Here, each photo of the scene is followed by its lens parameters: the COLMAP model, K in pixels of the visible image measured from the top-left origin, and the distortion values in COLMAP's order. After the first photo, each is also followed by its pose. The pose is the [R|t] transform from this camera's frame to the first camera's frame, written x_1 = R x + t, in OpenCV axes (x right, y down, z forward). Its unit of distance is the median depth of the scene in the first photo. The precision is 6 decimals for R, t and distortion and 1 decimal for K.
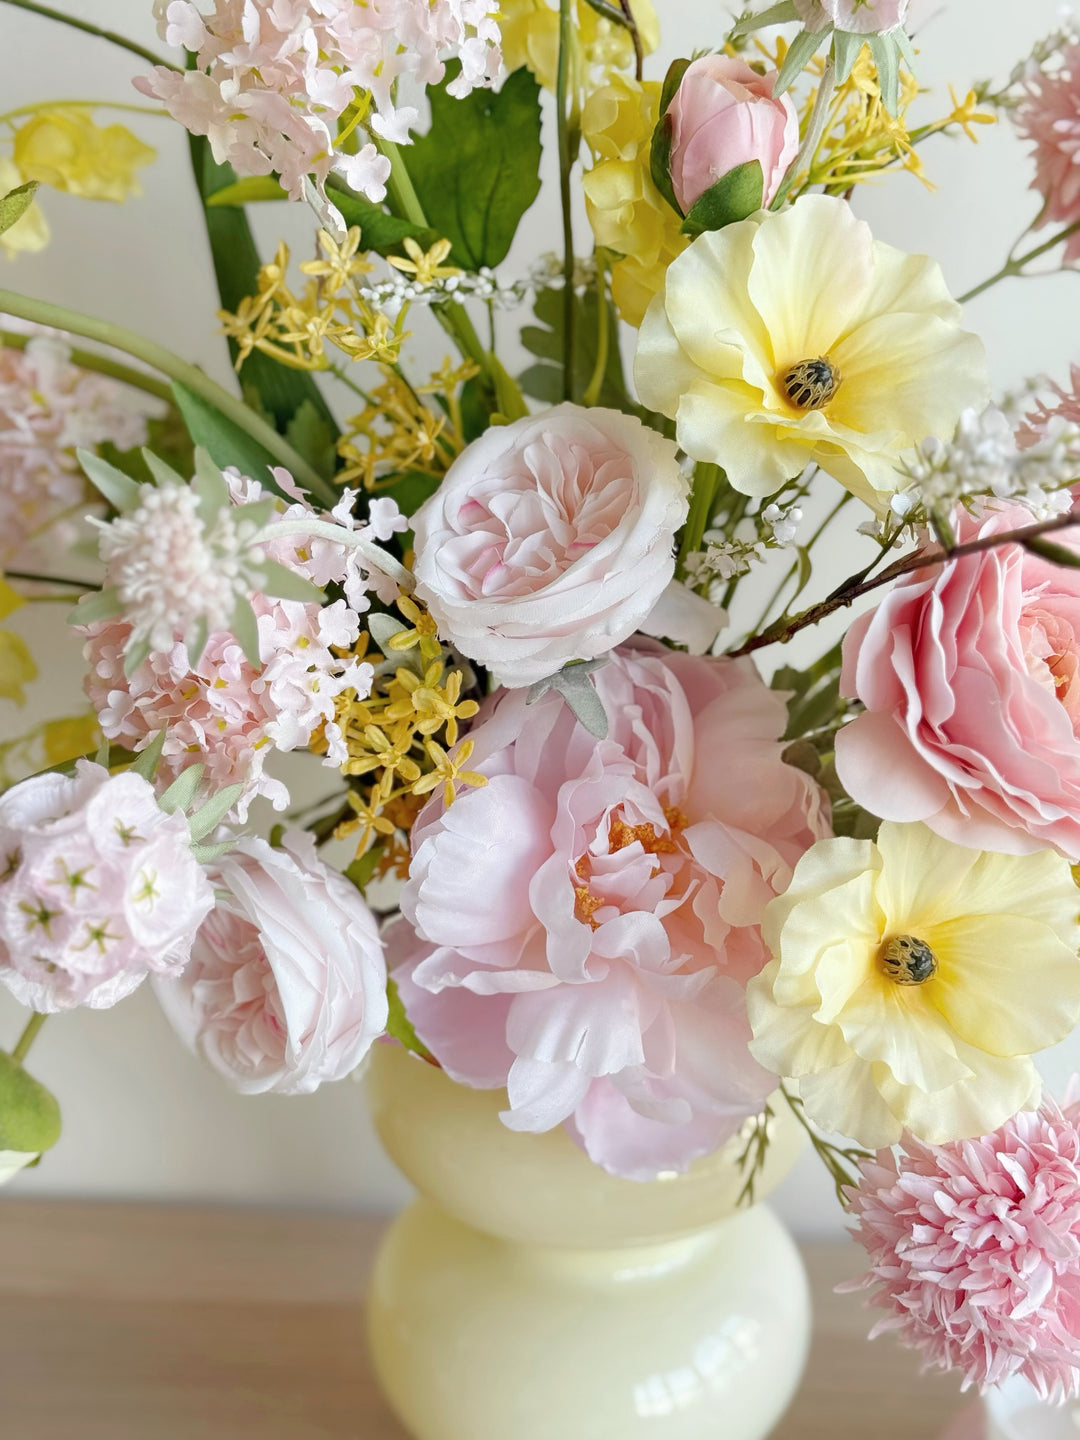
lens RADIAL K [[2066.0, 0, 544.4], [0, 2066.0, 731.7], [0, 0, 1]] dist [0.129031, 0.000000]
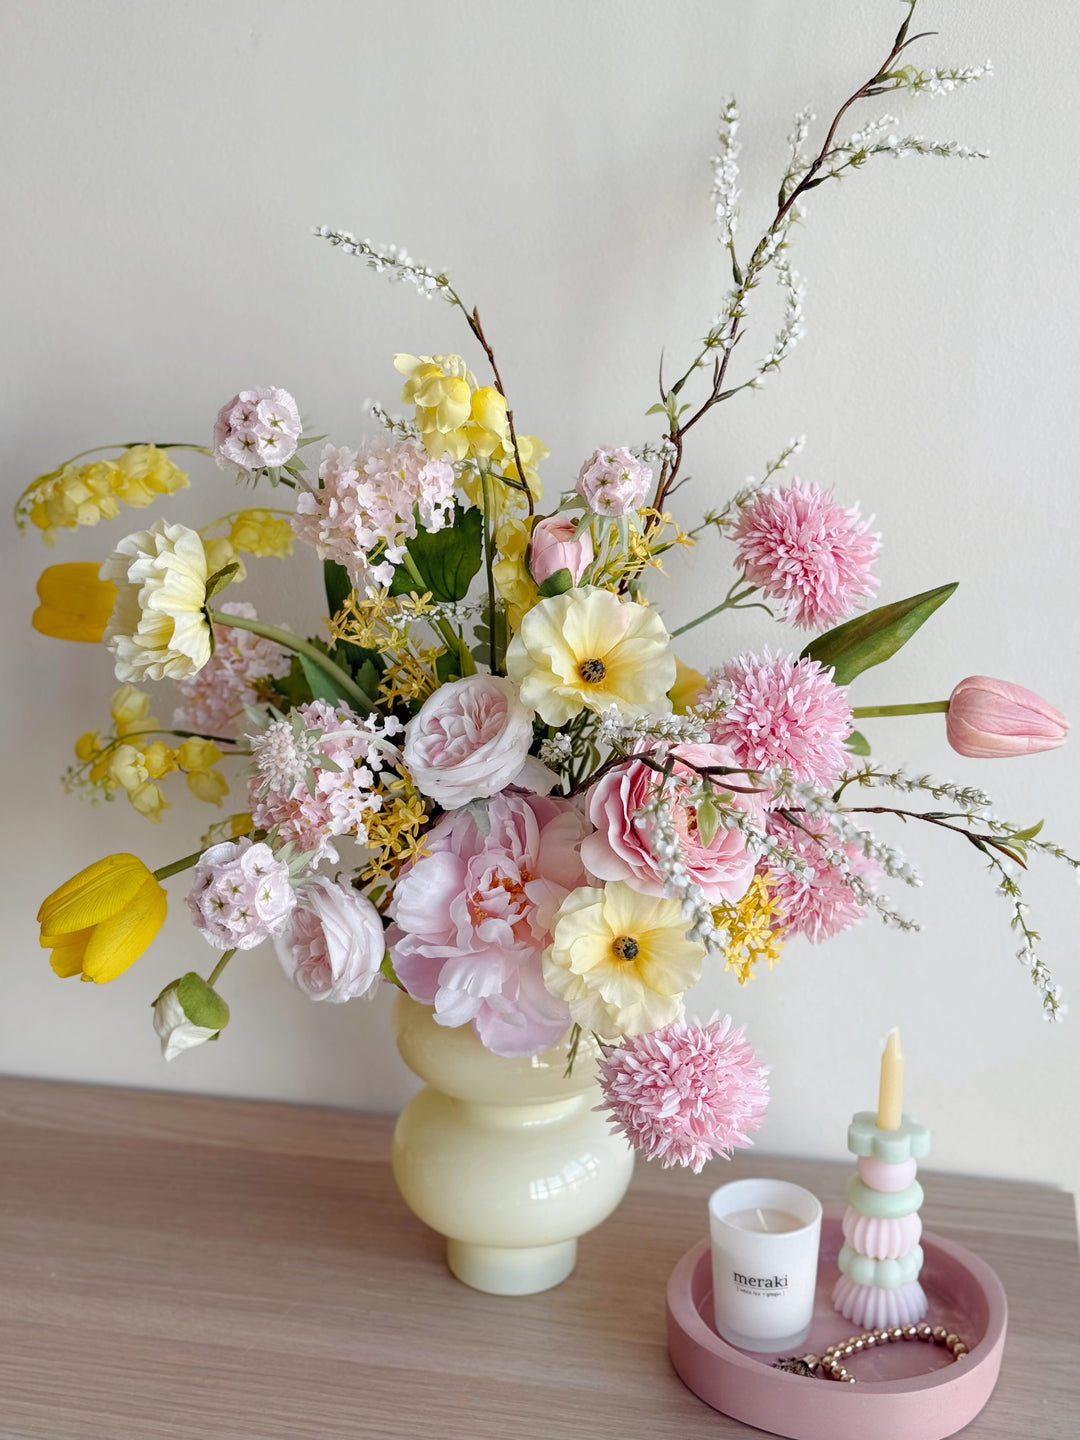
lens RADIAL K [[2066.0, 0, 541.1], [0, 2066.0, 724.0], [0, 0, 1]] dist [0.129031, 0.000000]
pose [[0.993322, 0.036157, -0.109559, 0.307076], [-0.040981, 0.998272, -0.042112, -0.024069], [0.107847, 0.046320, 0.993088, -1.075379]]
